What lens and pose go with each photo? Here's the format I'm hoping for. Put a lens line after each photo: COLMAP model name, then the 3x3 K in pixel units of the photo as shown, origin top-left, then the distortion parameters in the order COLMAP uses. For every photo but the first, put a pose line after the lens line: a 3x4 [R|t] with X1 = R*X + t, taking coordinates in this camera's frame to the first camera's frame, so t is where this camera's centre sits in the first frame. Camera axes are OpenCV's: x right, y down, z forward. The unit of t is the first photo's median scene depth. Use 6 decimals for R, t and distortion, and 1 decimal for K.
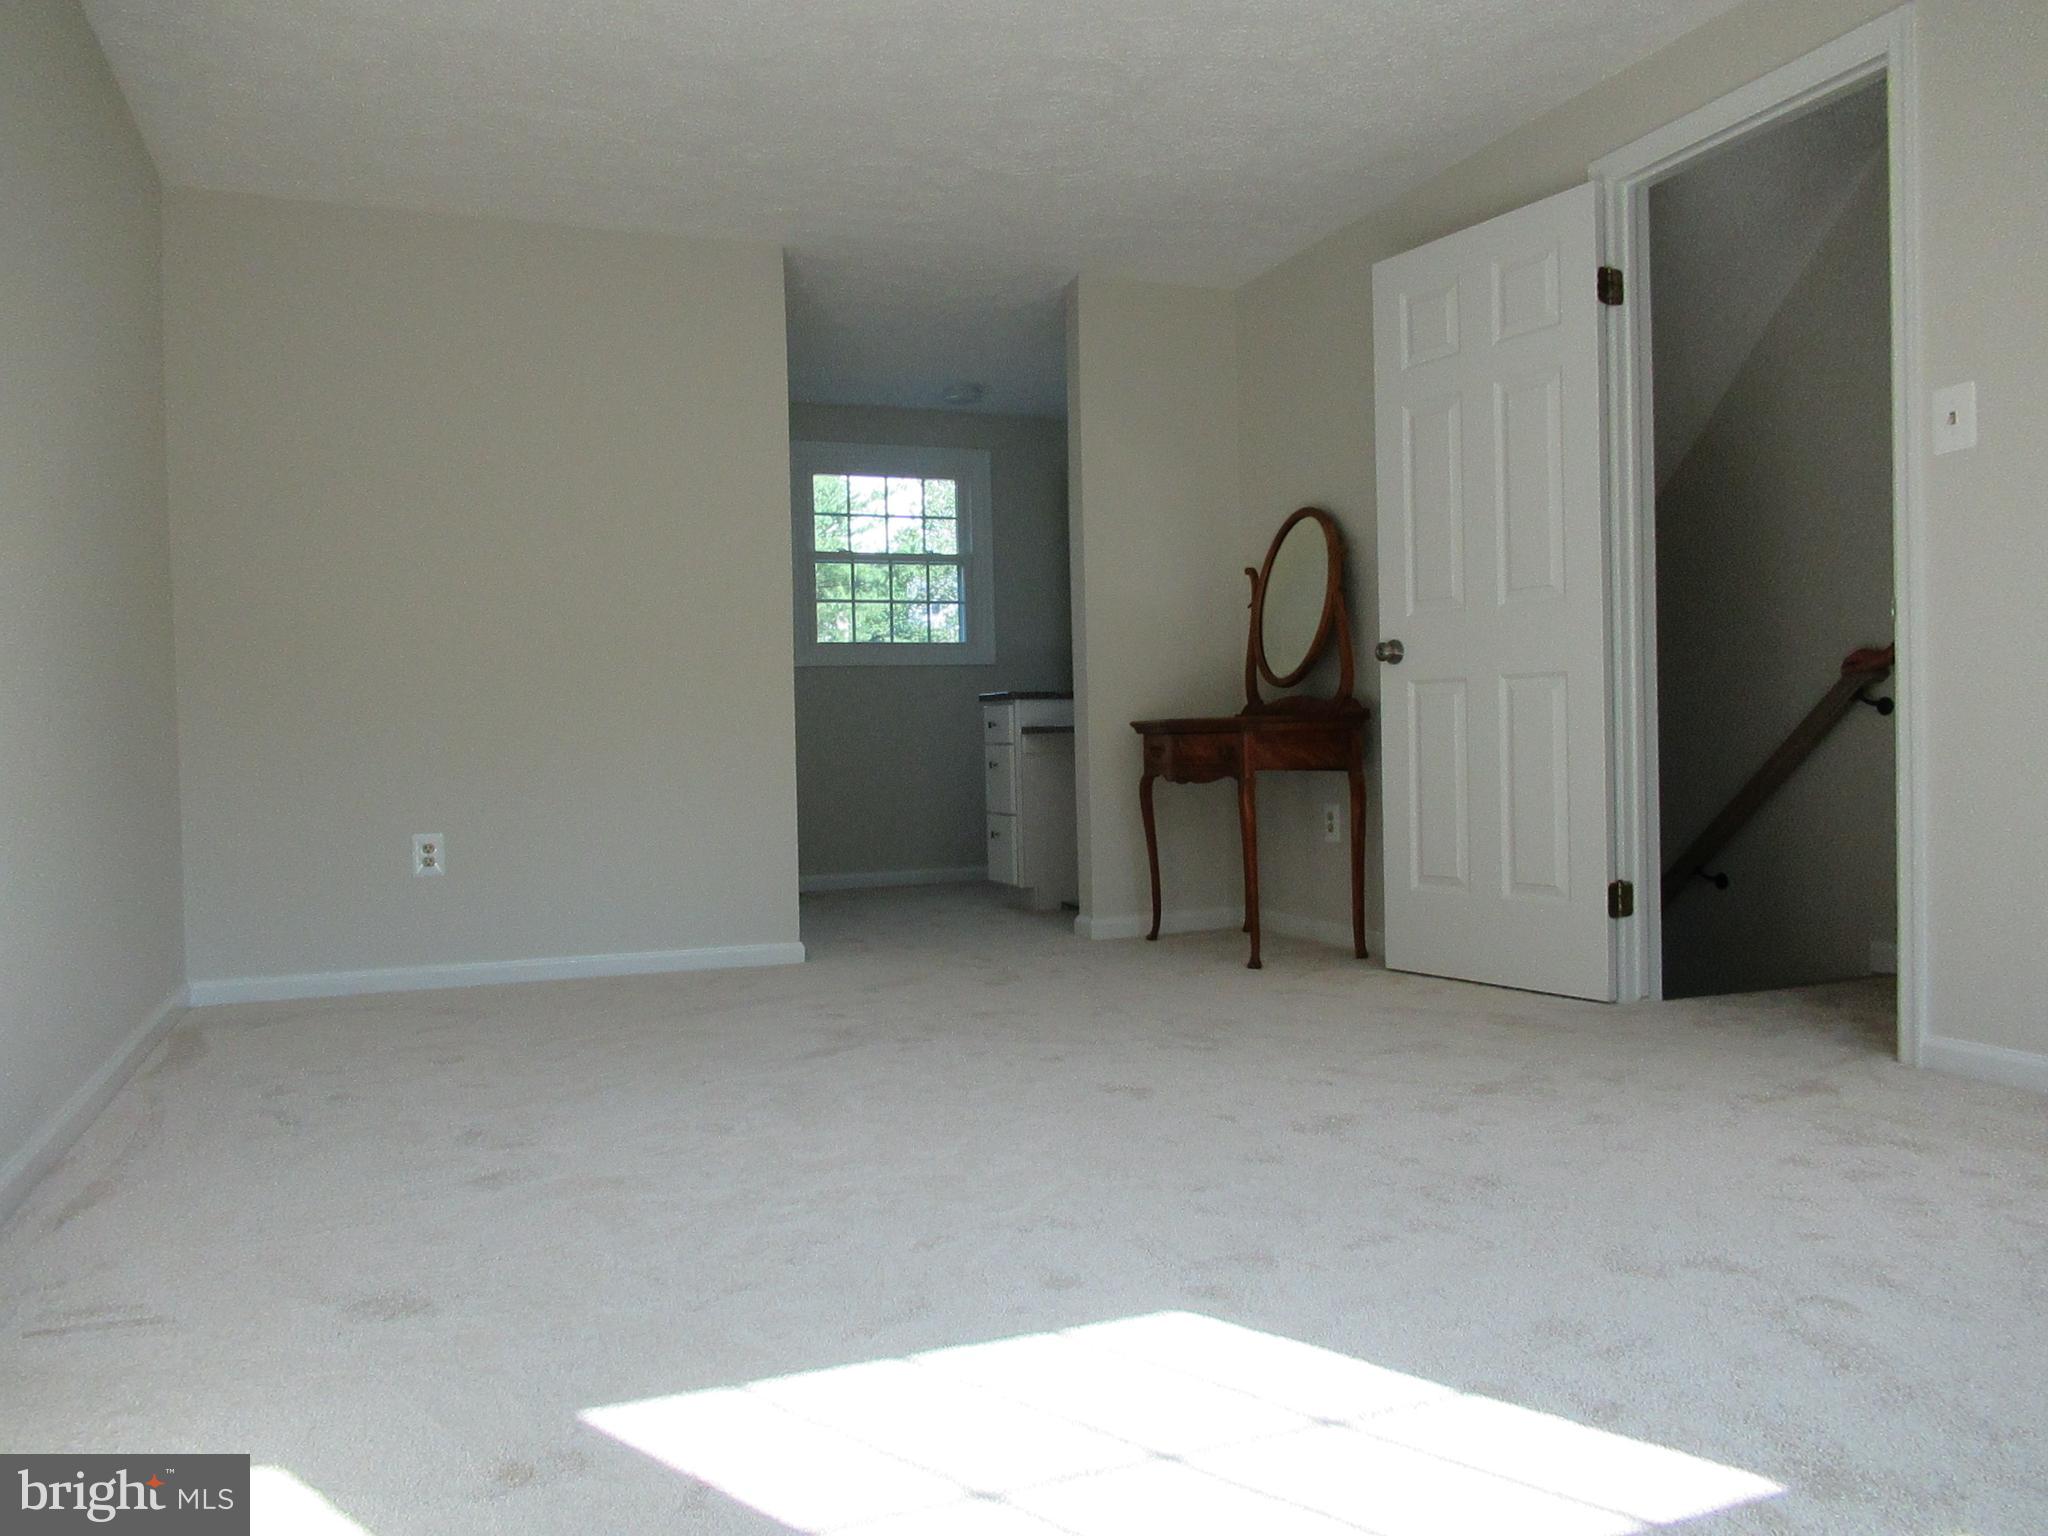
lens RADIAL K [[1533.2, 0, 1024.0], [0, 1533.2, 768.0], [0, 0, 1]] dist [-0.007241, -0.001596]
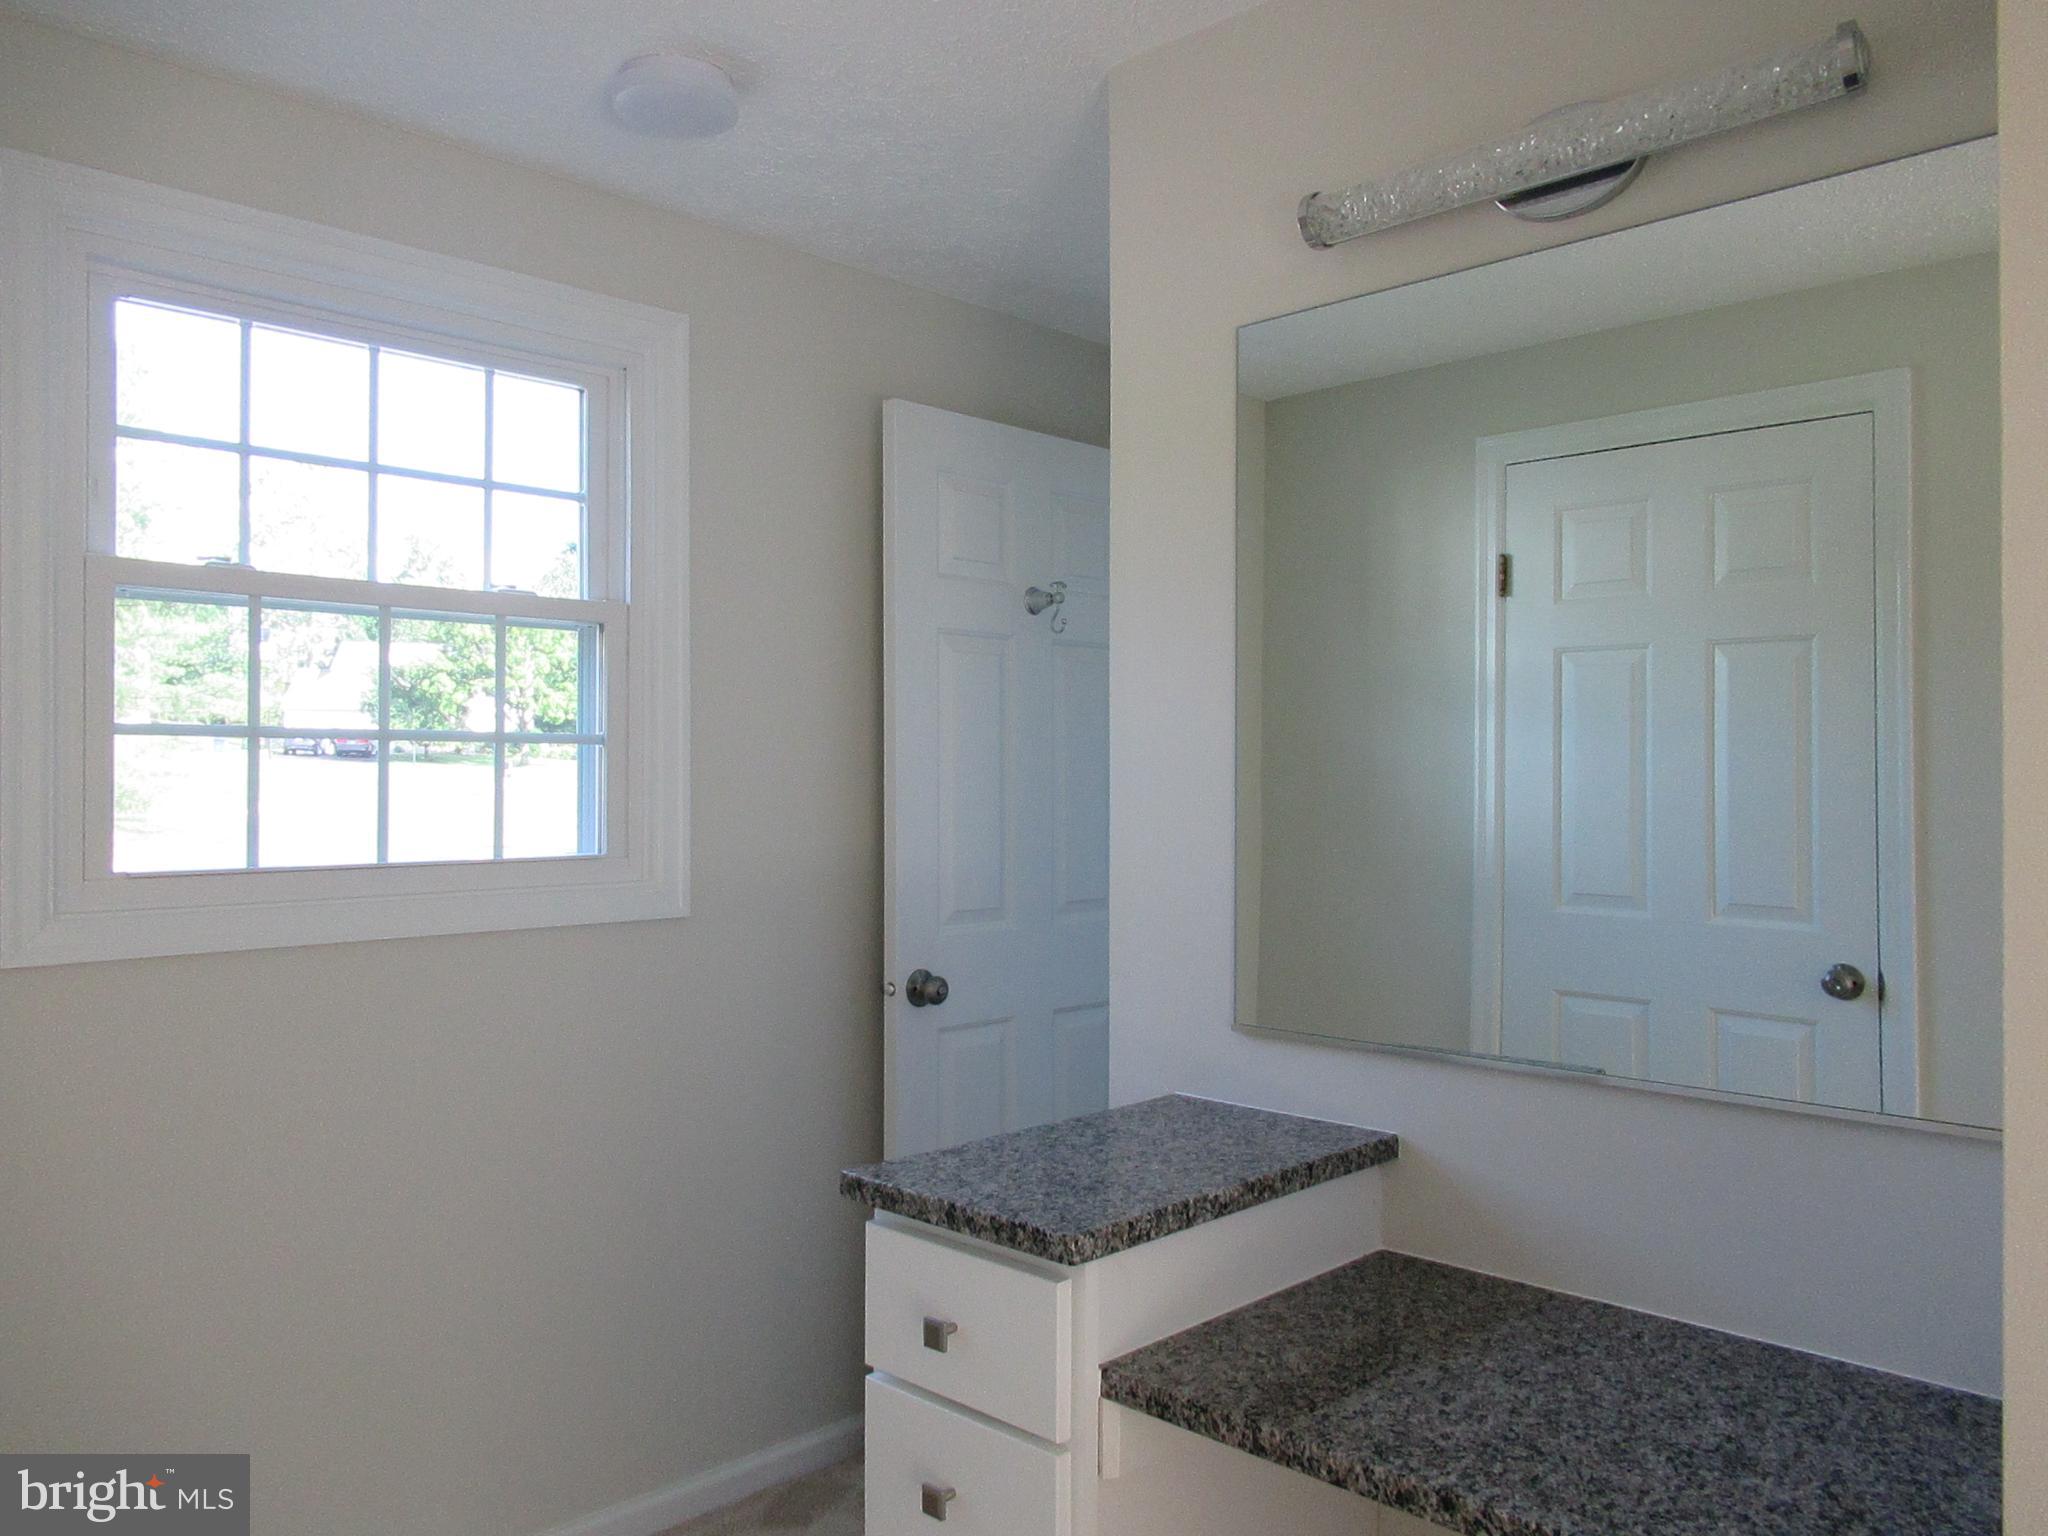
lens RADIAL K [[1533.2, 0, 1024.0], [0, 1533.2, 768.0], [0, 0, 1]] dist [-0.007241, -0.001596]
pose [[0.913713, 0.023066, 0.405706, -0.092573], [-0.012935, 0.999533, -0.027696, -0.093446], [-0.406155, 0.020058, 0.913584, 0.645755]]
